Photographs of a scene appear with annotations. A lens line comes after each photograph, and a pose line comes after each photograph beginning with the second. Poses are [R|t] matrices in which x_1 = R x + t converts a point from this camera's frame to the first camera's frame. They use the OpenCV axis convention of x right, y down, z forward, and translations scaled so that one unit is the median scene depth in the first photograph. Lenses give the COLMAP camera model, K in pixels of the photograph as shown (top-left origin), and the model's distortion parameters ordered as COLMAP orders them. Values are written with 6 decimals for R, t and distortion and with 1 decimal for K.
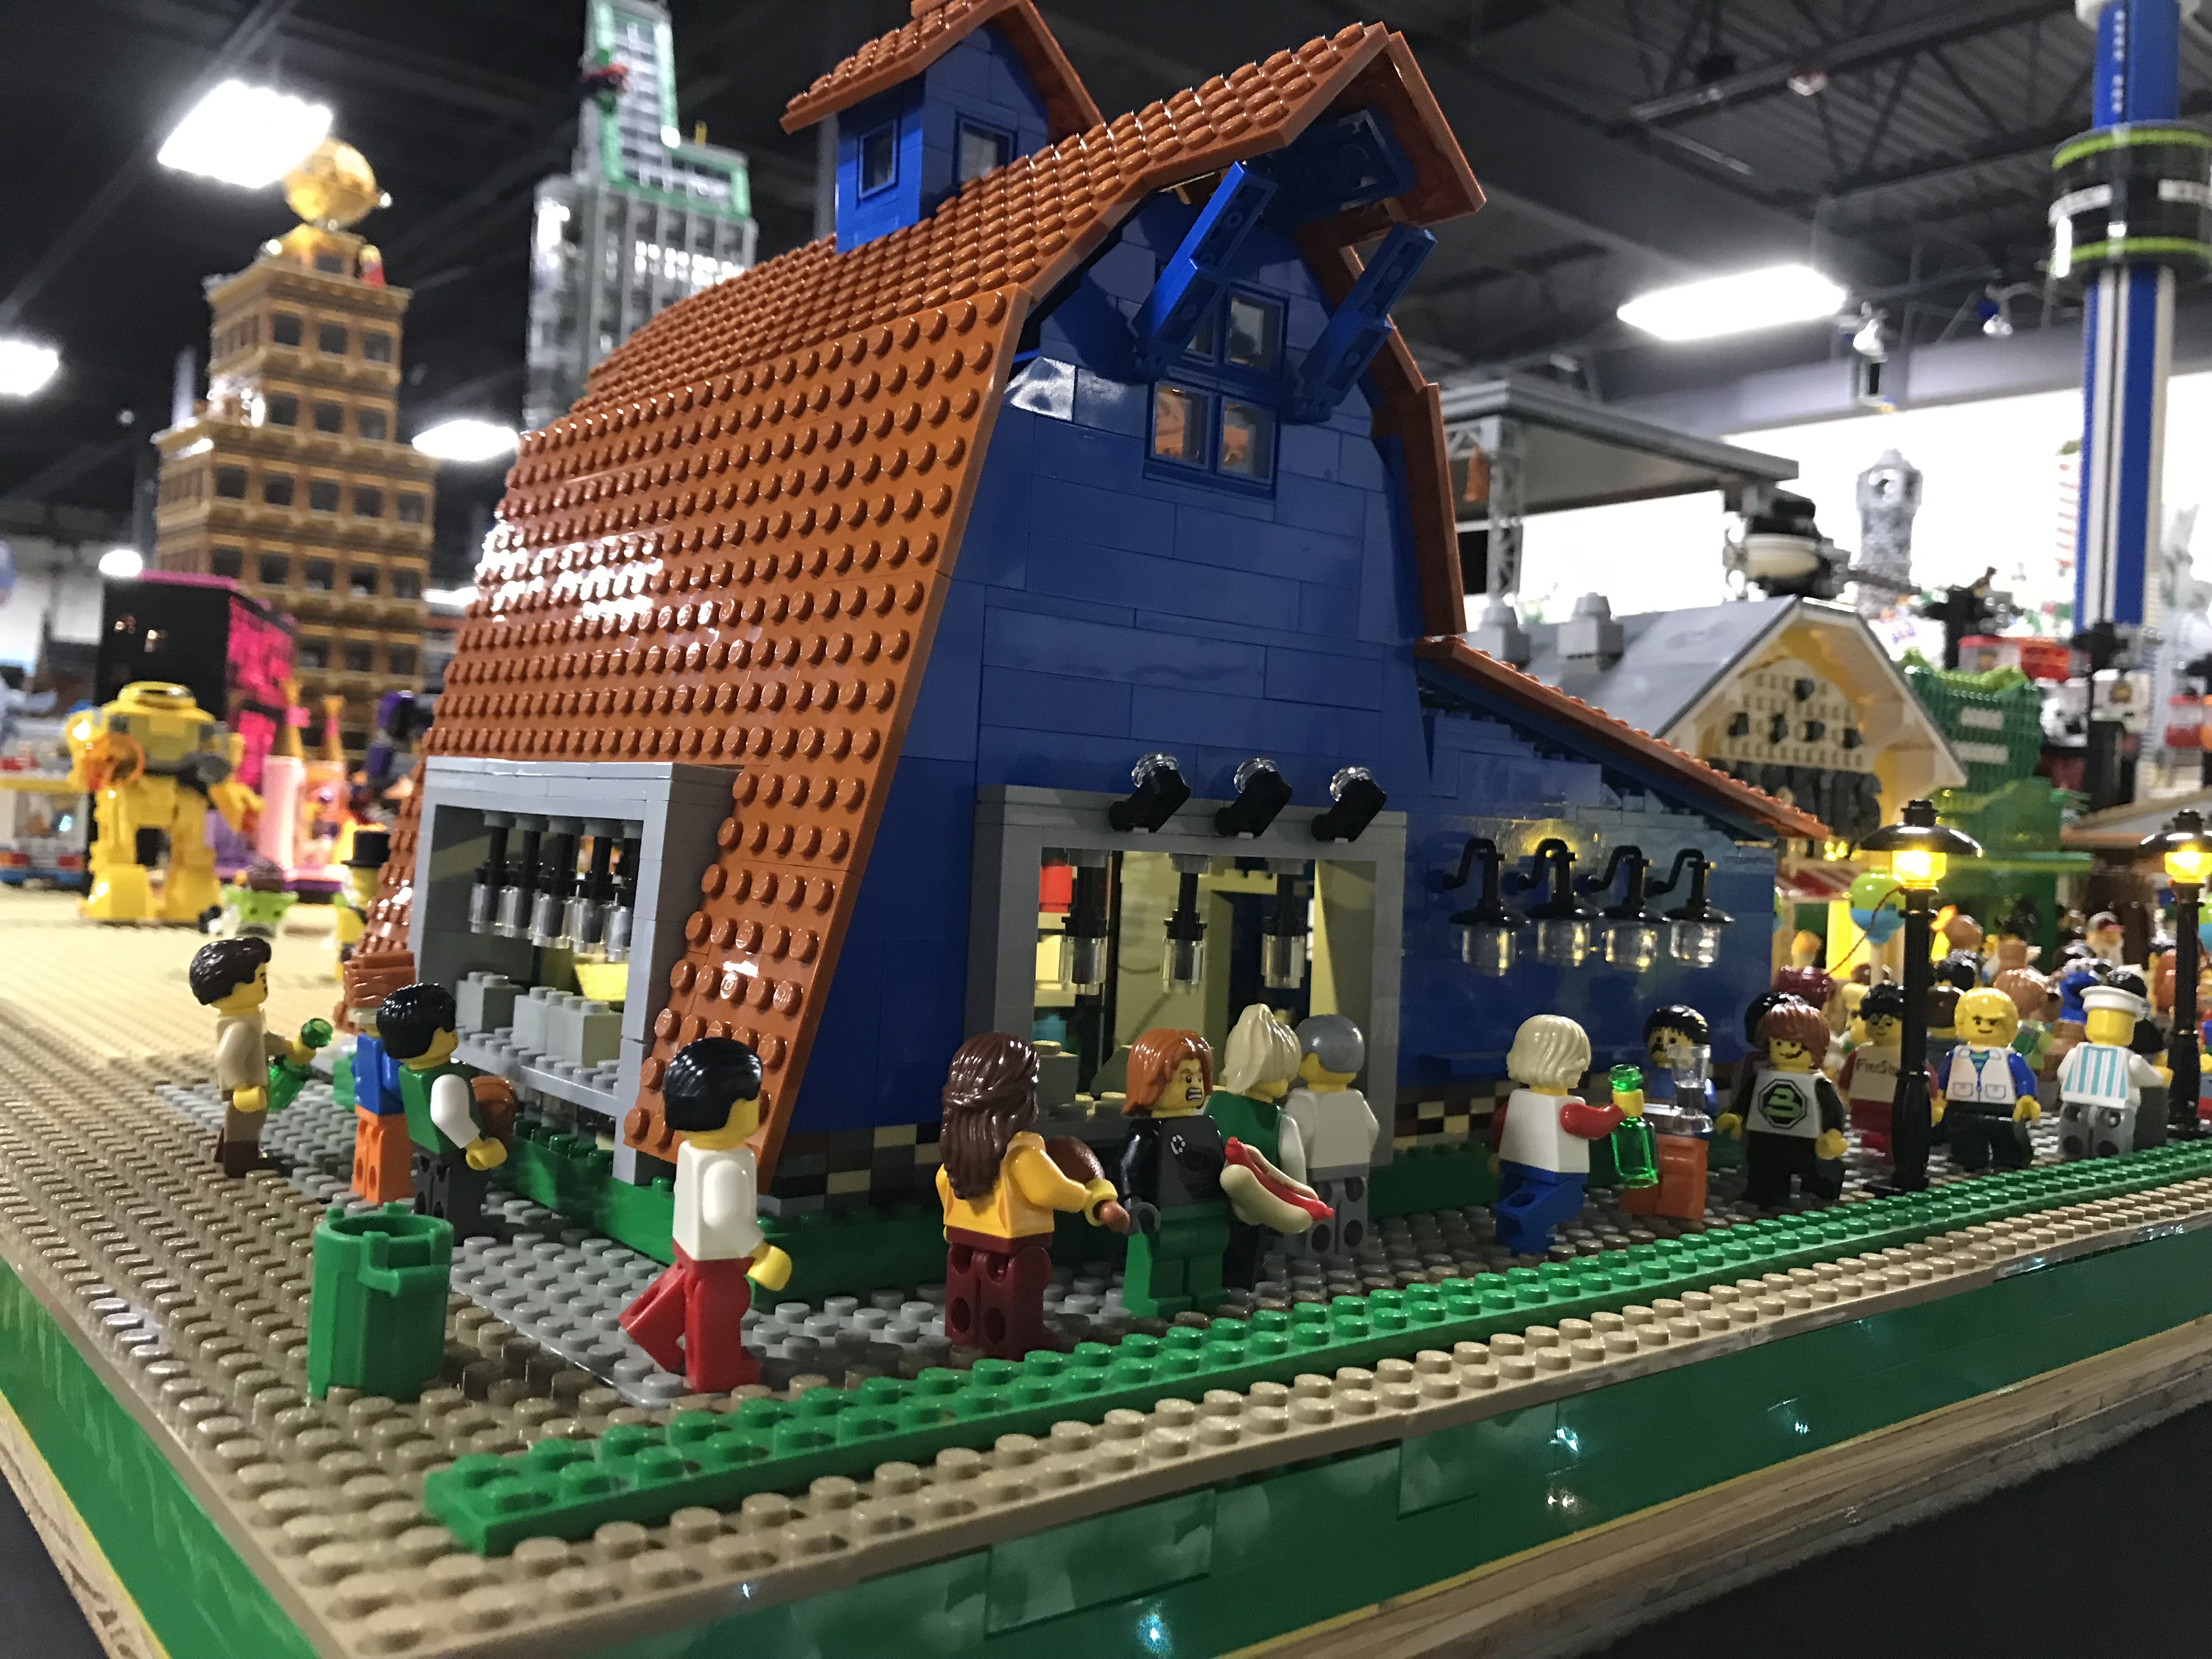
lens RADIAL K [[1878.7, 0, 1106.0], [0, 1878.7, 829.5], [0, 0, 1]] dist [-0.146478, 0.357345]
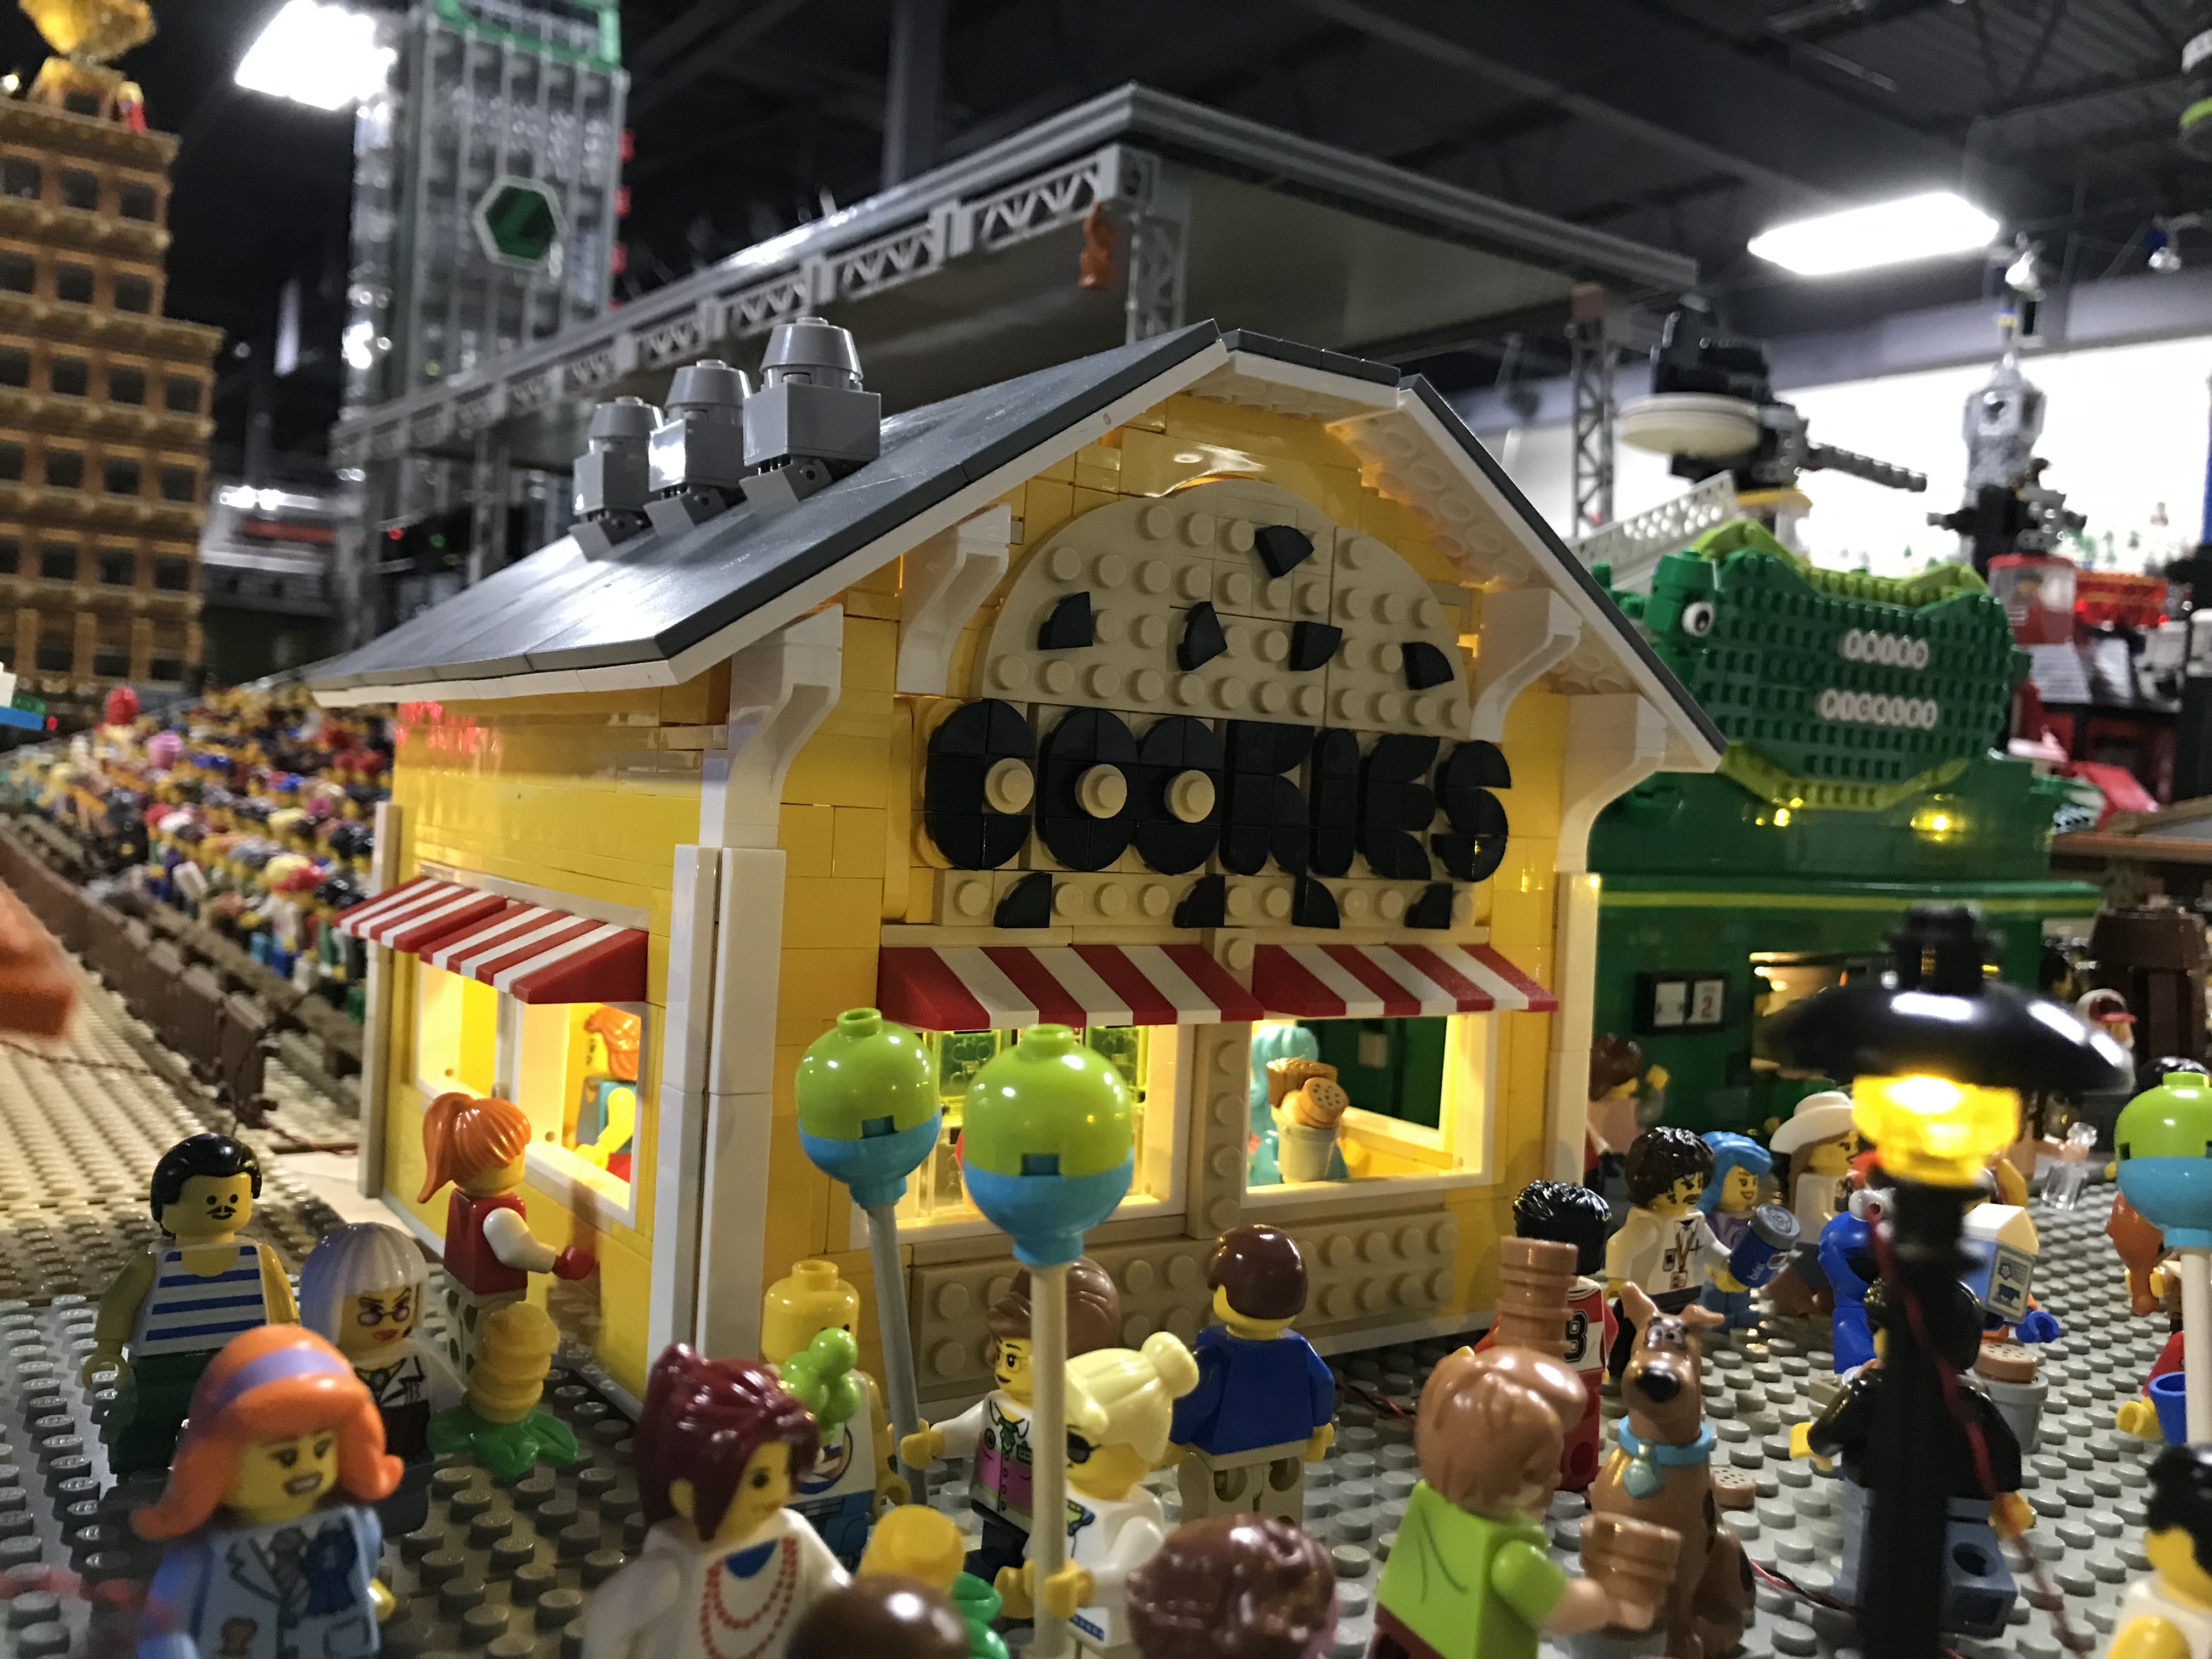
lens RADIAL K [[1843.5, 0, 1106.0], [0, 1843.5, 829.5], [0, 0, 1]] dist [0.011055, 0.007158]
pose [[0.997372, 0.024316, -0.068250, 0.103044], [-0.022503, 0.999376, 0.027219, -0.005559], [0.068870, -0.025612, 0.997297, 0.155970]]
